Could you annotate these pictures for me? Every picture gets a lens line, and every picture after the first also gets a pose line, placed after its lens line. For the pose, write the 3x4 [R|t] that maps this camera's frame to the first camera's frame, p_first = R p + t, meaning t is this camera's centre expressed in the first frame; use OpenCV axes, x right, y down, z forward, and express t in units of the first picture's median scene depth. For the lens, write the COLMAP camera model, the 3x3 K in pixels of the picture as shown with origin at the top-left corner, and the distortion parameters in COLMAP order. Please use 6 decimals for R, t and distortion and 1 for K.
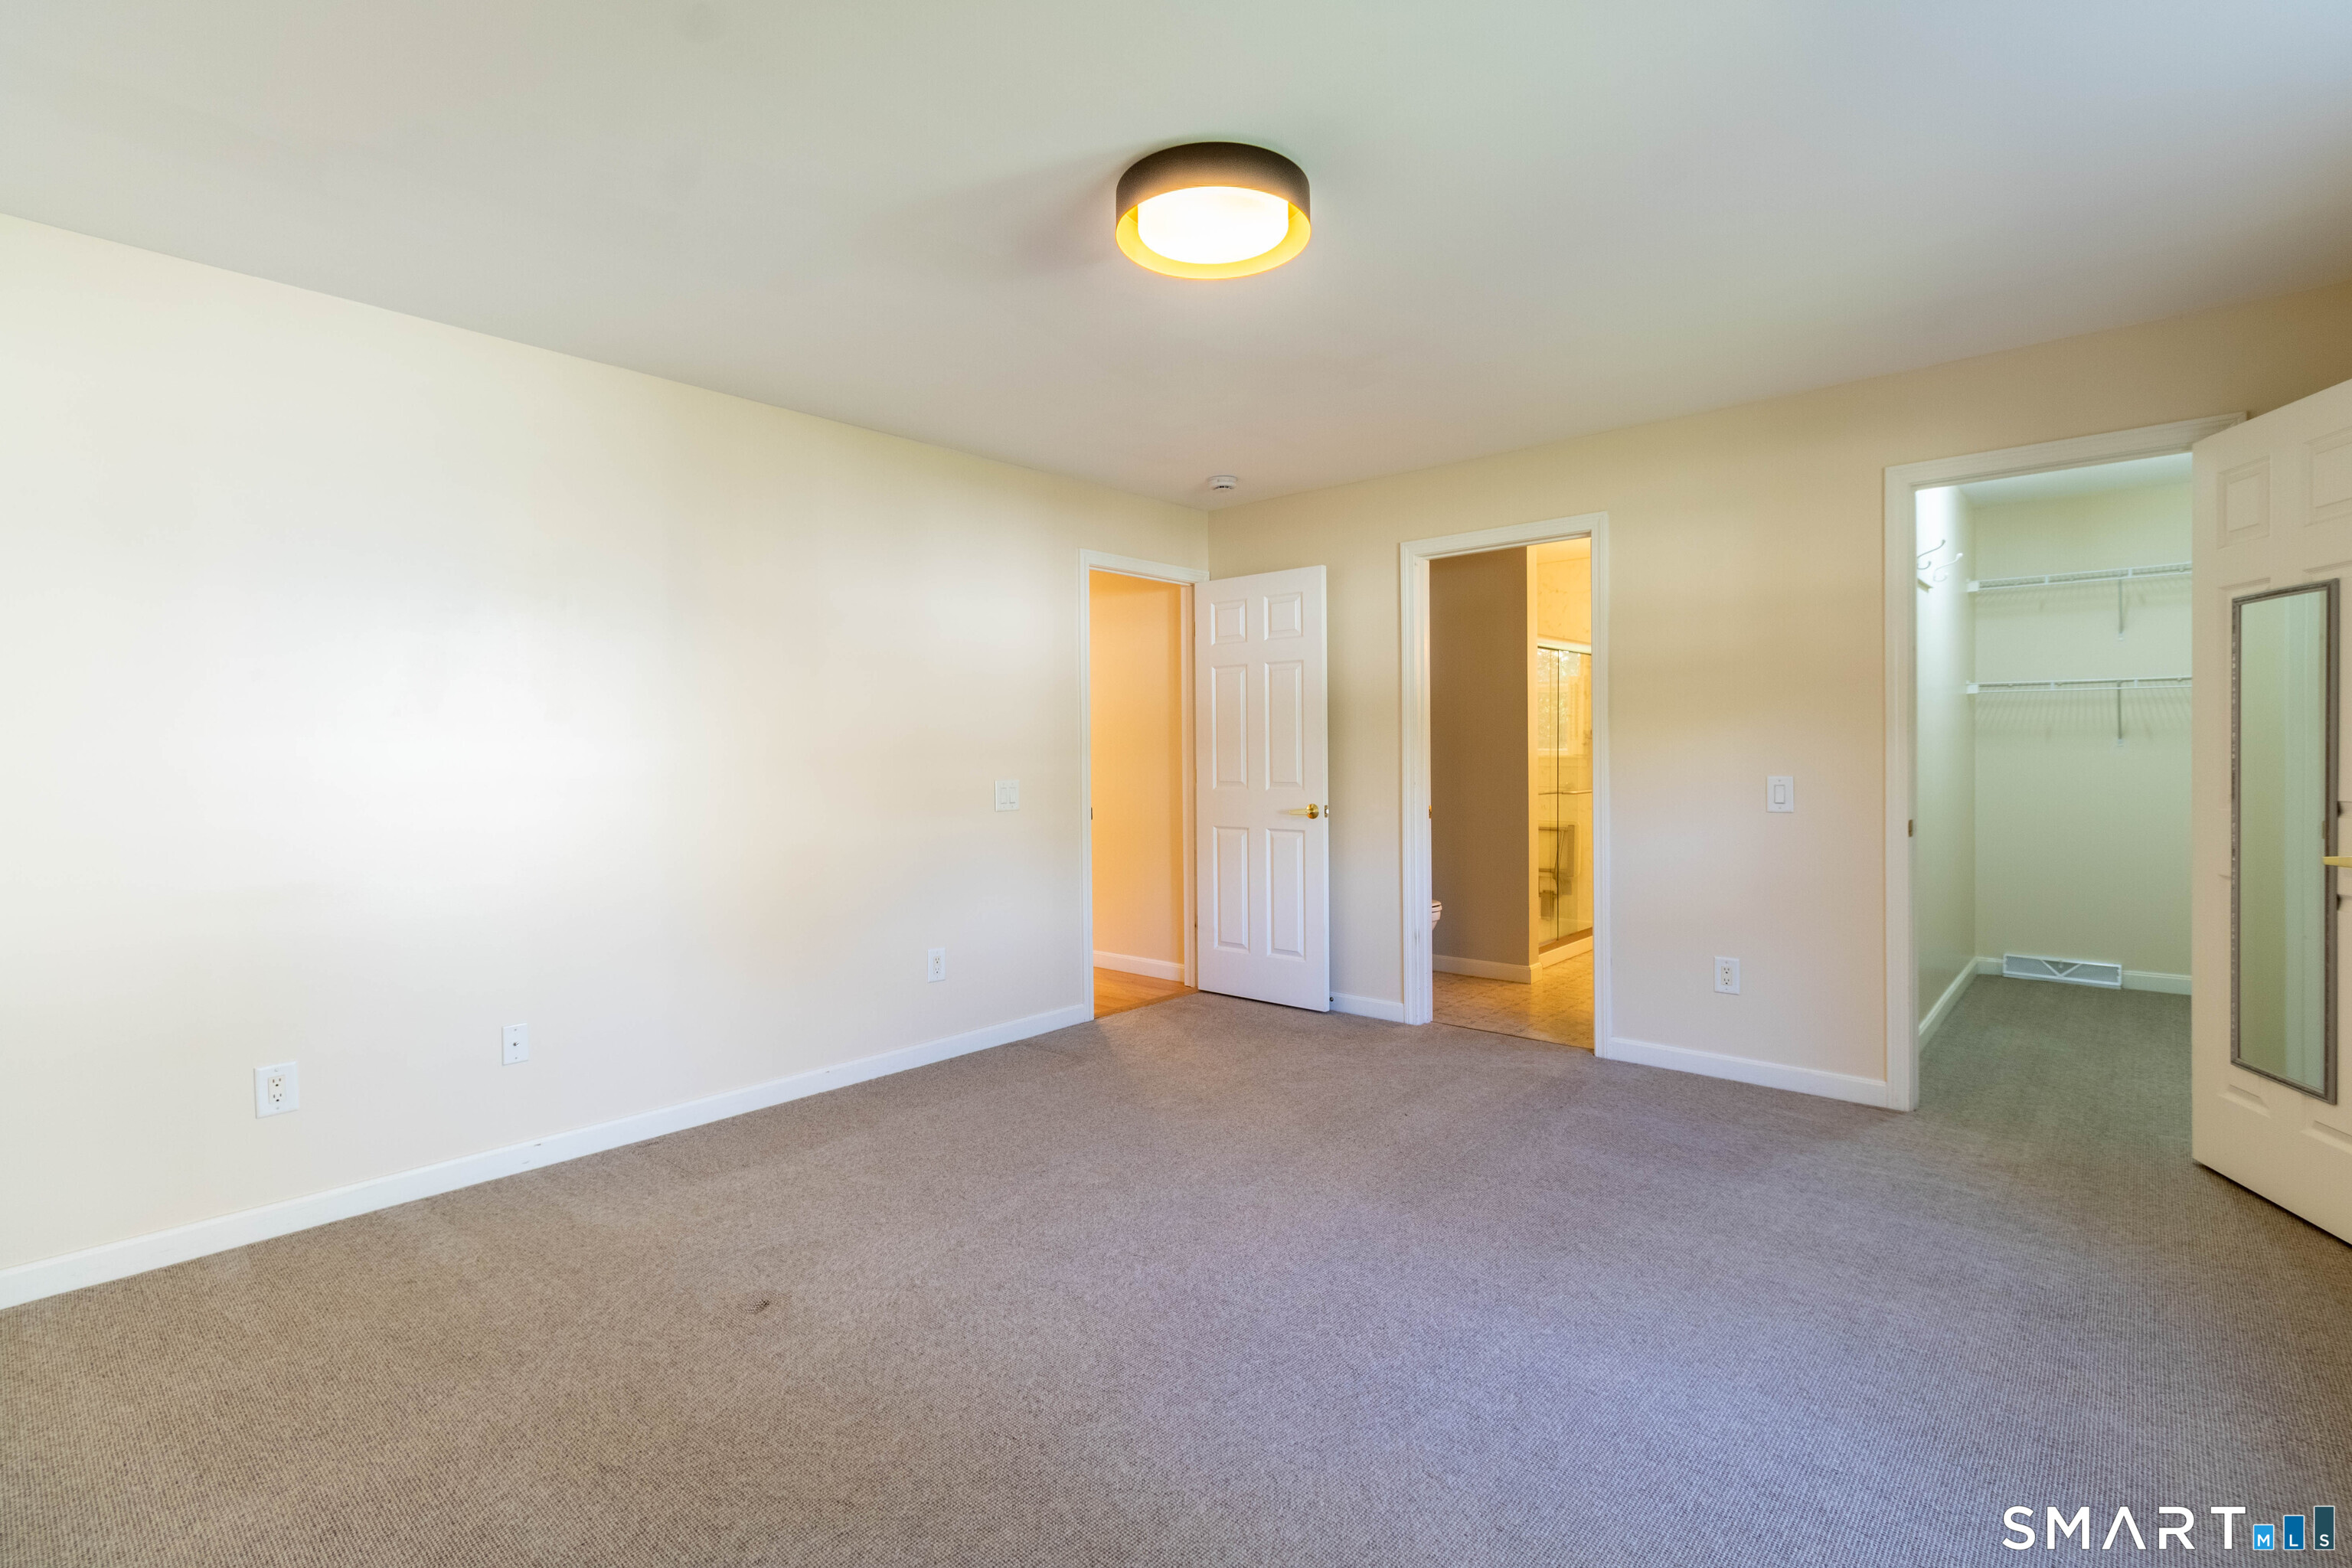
lens RADIAL K [[1101.3, 0, 1154.9], [0, 1101.3, 773.9], [0, 0, 1]] dist [0.001894, 0.000343]
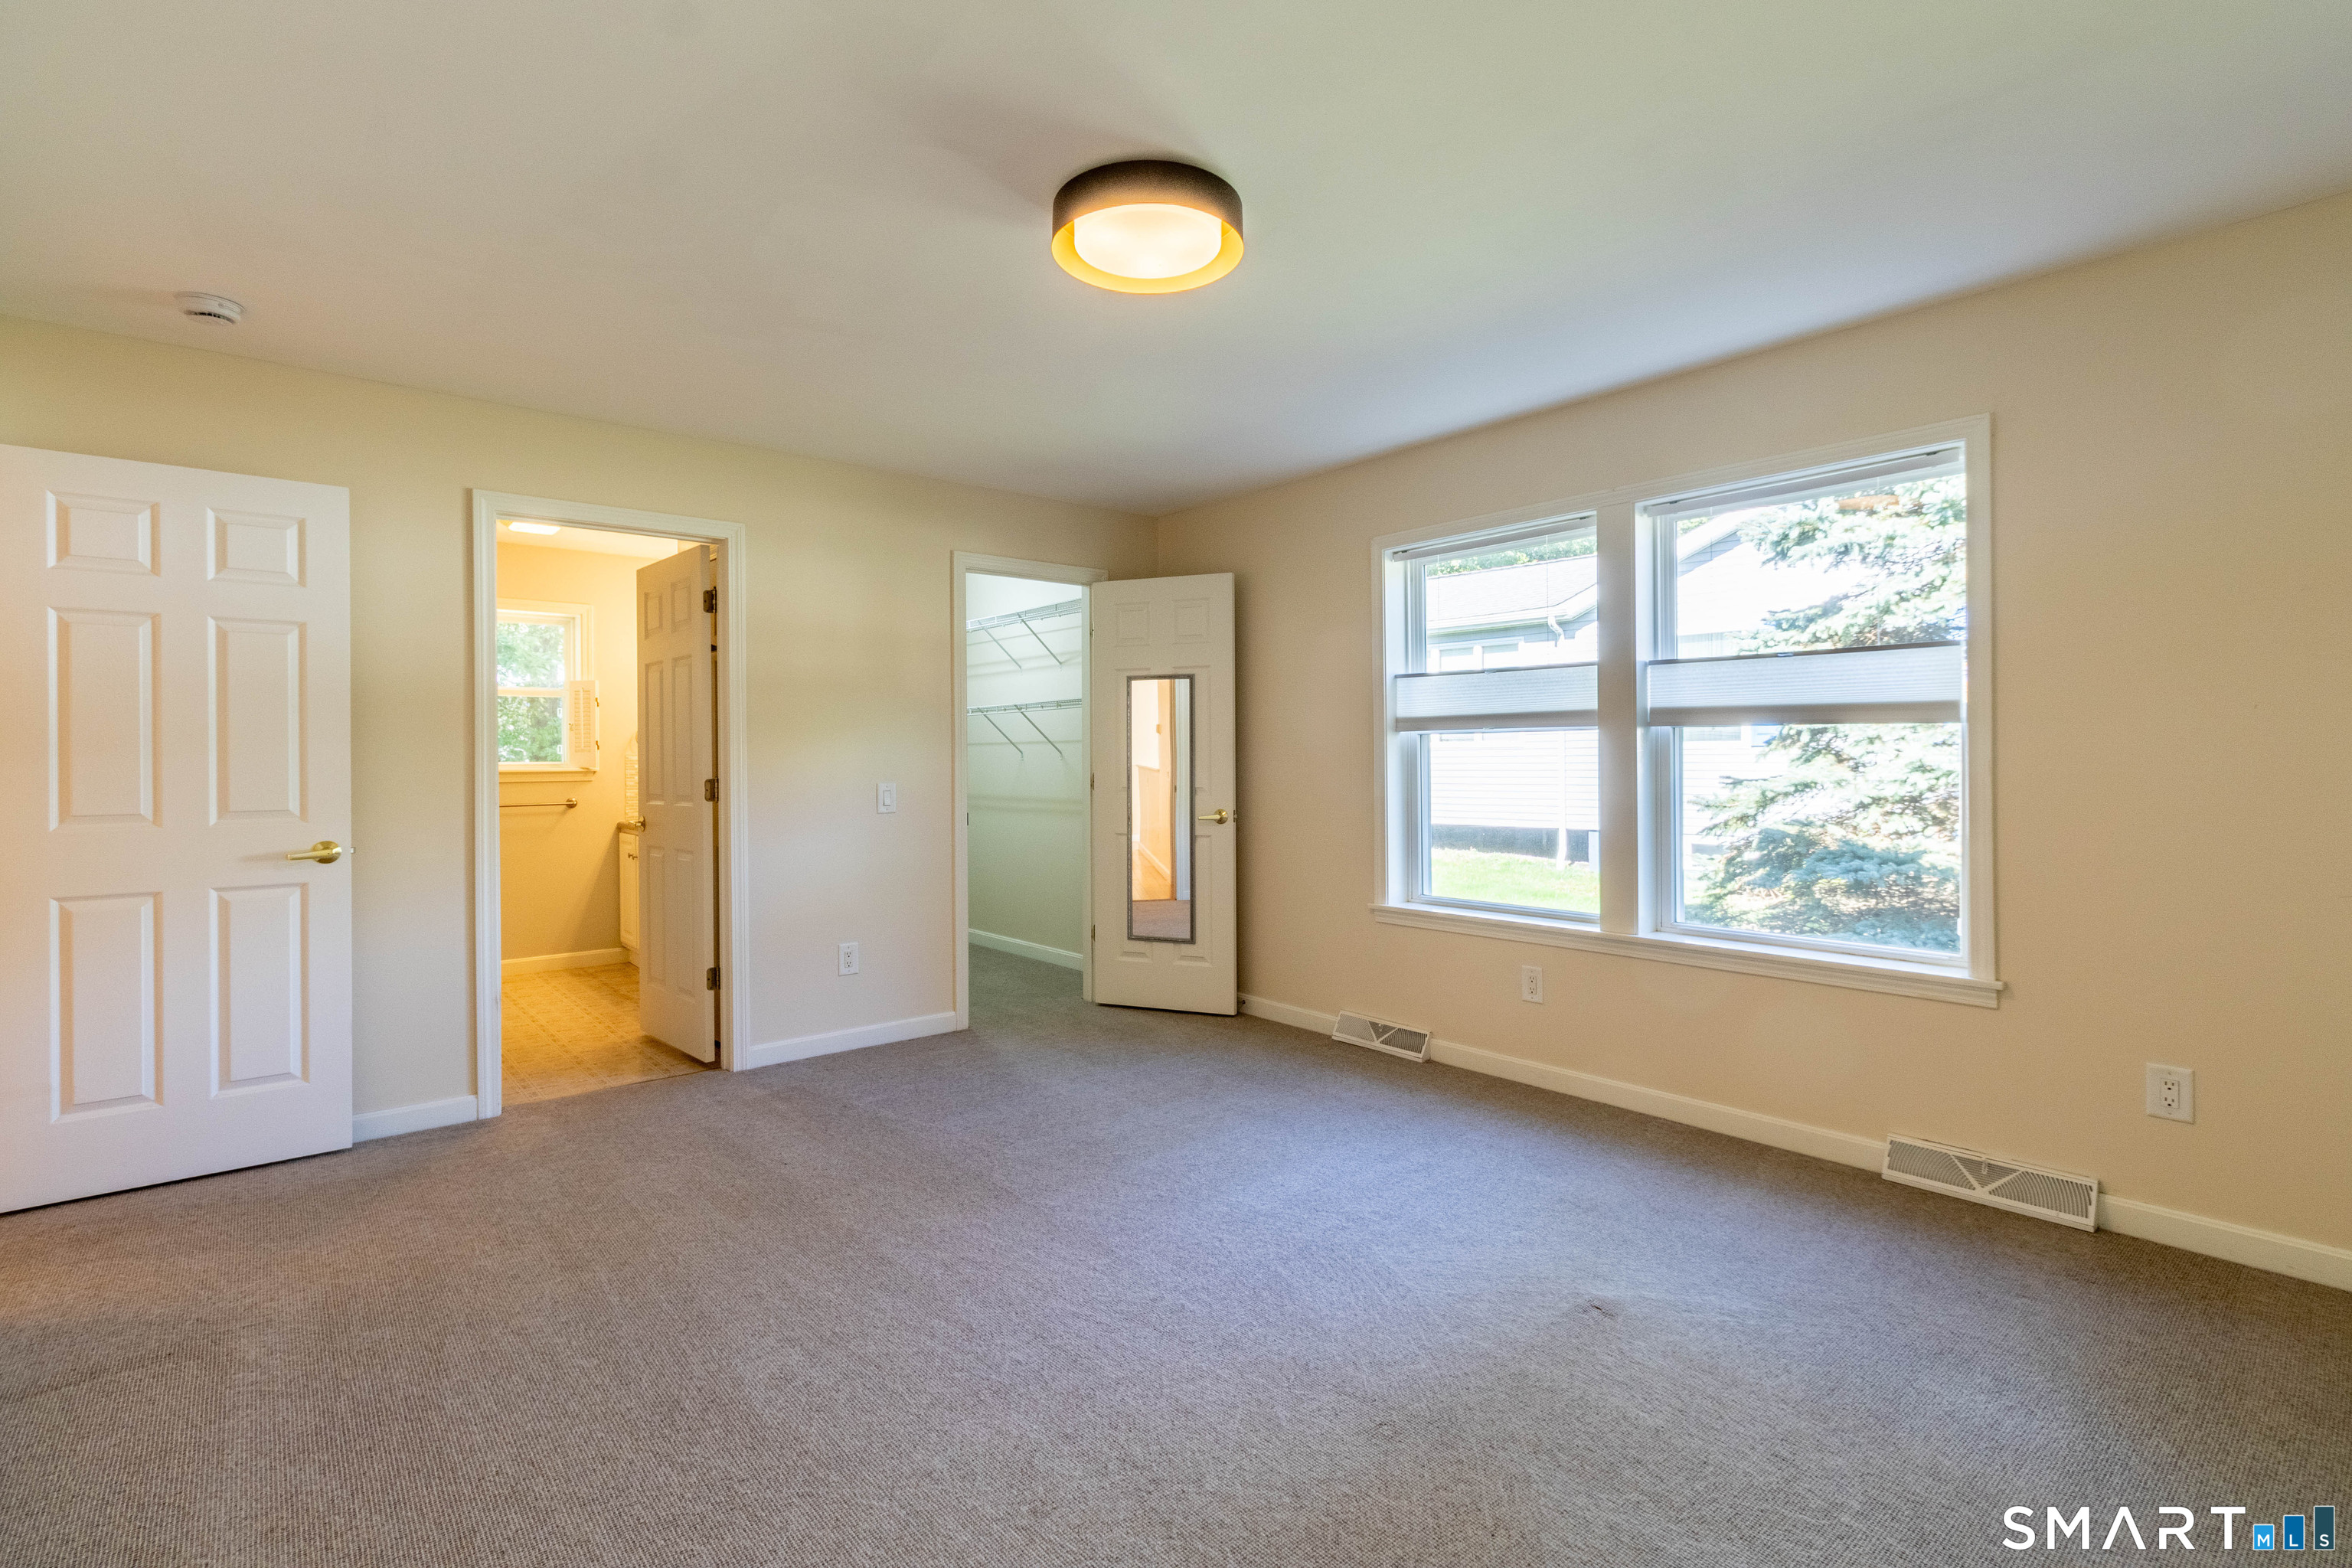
lens RADIAL K [[1101.3, 0, 1179.4], [0, 1101.3, 771.9], [0, 0, 1]] dist [0.001894, 0.000343]
pose [[0.129579, -0.003243, 0.991564, -0.653055], [0.024390, 0.999703, 0.000083, -0.002853], [-0.991269, 0.024174, 0.129620, 0.585860]]
